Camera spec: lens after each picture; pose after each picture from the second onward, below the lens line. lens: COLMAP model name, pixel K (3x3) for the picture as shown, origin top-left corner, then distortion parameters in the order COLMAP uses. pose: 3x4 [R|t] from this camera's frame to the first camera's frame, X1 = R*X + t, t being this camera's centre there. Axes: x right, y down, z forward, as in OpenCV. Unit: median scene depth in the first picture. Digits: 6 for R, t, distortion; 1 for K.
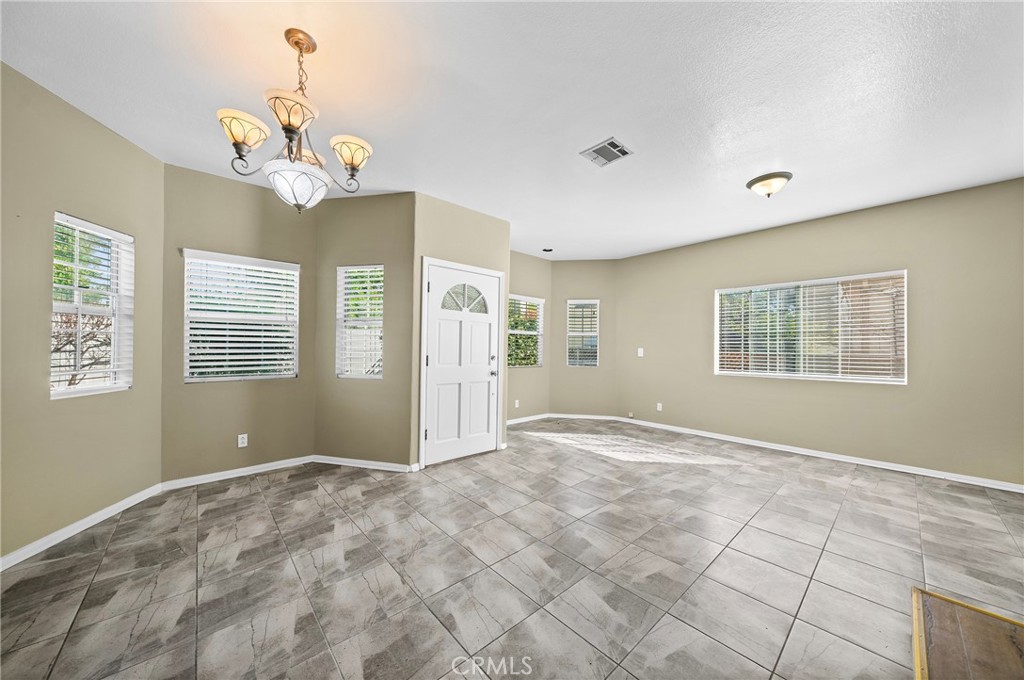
lens RADIAL K [[351.6, 0, 510.6], [0, 351.6, 344.9], [0, 0, 1]] dist [-0.005336, 0.000136]
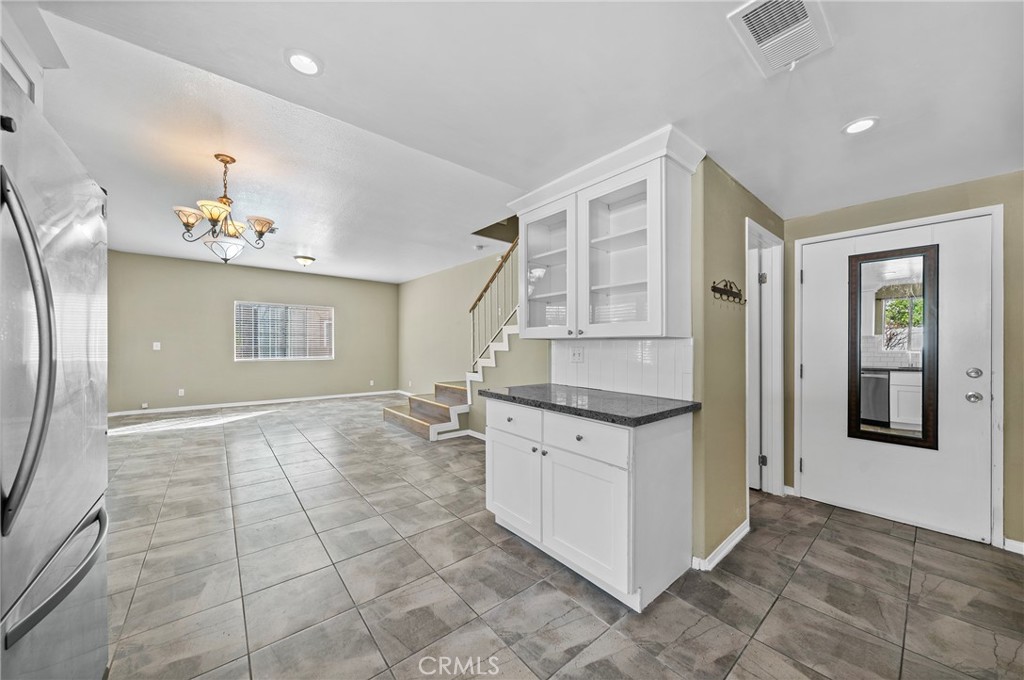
lens RADIAL K [[351.6, 0, 507.7], [0, 351.6, 350.2], [0, 0, 1]] dist [-0.005336, 0.000136]
pose [[0.028626, -0.023042, 0.999325, -1.334601], [-0.010509, 0.999672, 0.023351, -0.008223], [-0.999535, -0.011170, 0.028374, -0.233589]]
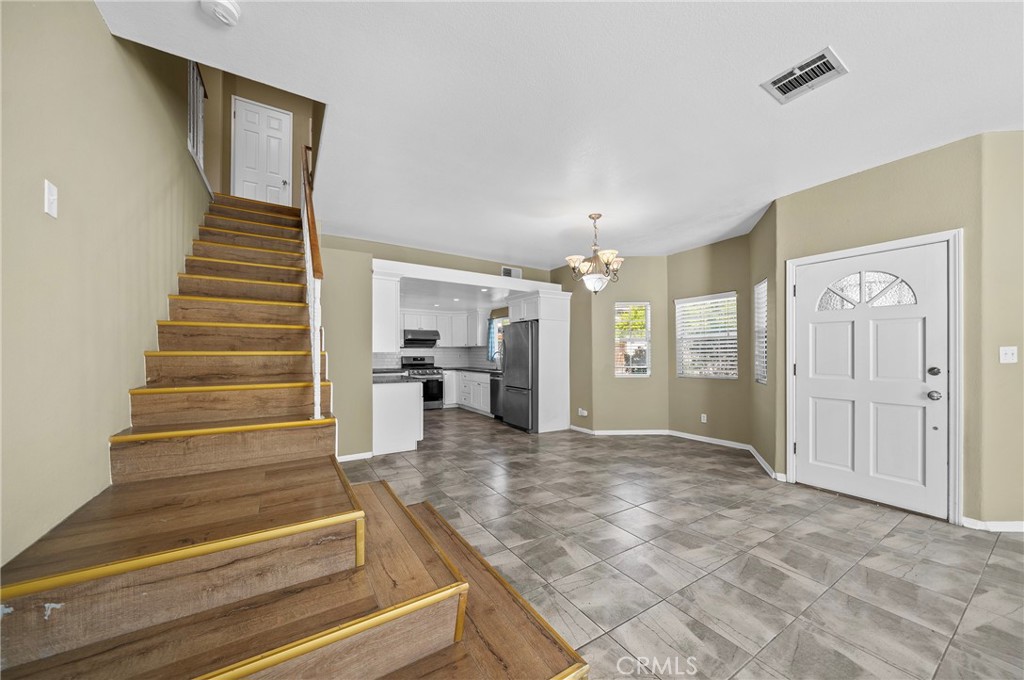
lens RADIAL K [[351.6, 0, 505.7], [0, 351.6, 349.1], [0, 0, 1]] dist [-0.005336, 0.000136]
pose [[-0.173196, -0.023965, -0.984596, 0.994404], [0.006544, 0.999654, -0.025482, 0.010991], [0.984866, -0.010857, -0.172979, 0.487543]]
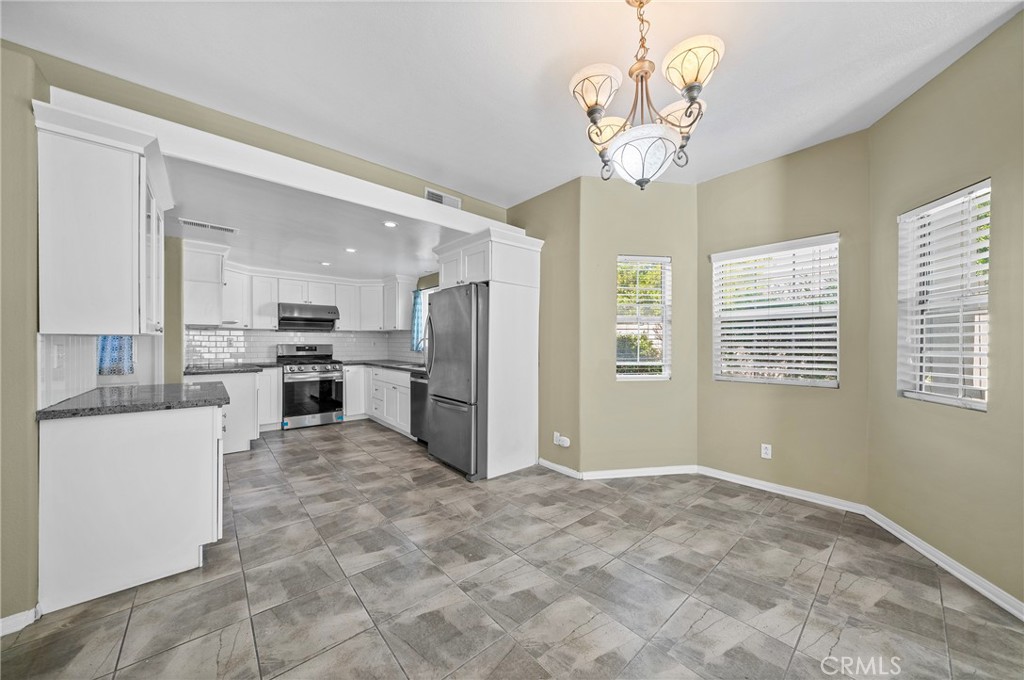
lens RADIAL K [[351.6, 0, 508.8], [0, 351.6, 342.6], [0, 0, 1]] dist [-0.005336, 0.000136]
pose [[-0.009230, -0.010878, -0.999898, 0.156336], [0.002342, 0.999938, -0.010900, 0.005548], [0.999955, -0.002442, -0.009204, 0.403942]]
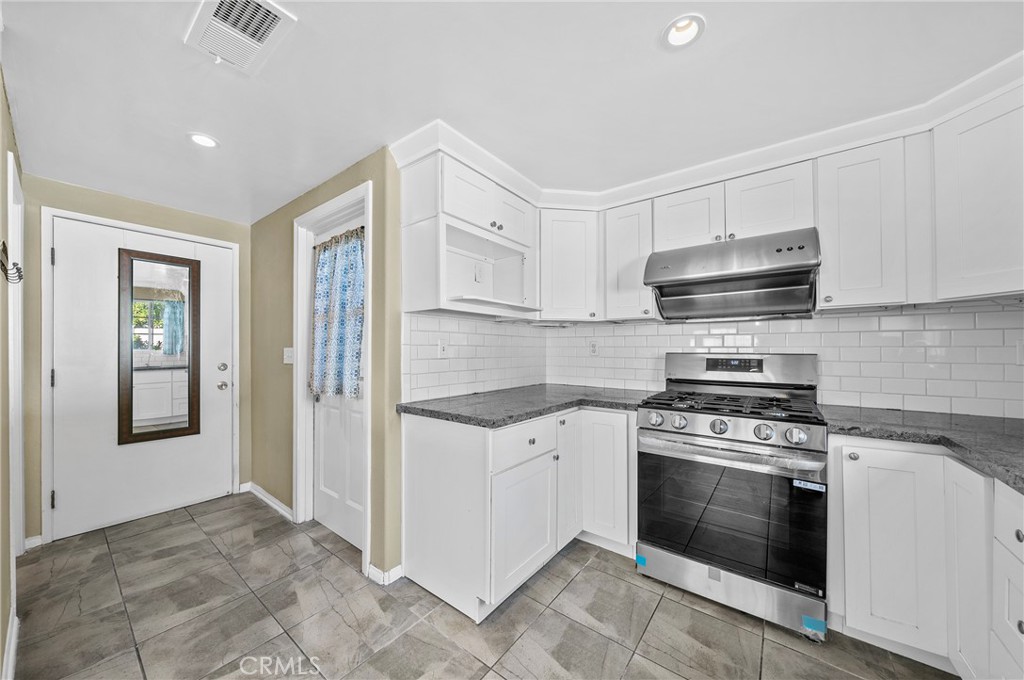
lens RADIAL K [[351.6, 0, 514.1], [0, 351.6, 343.7], [0, 0, 1]] dist [-0.005336, 0.000136]
pose [[-0.983712, -0.017215, -0.178926, -1.143580], [-0.013474, 0.999665, -0.022104, -0.006079], [0.179247, -0.019333, -0.983614, -0.072422]]
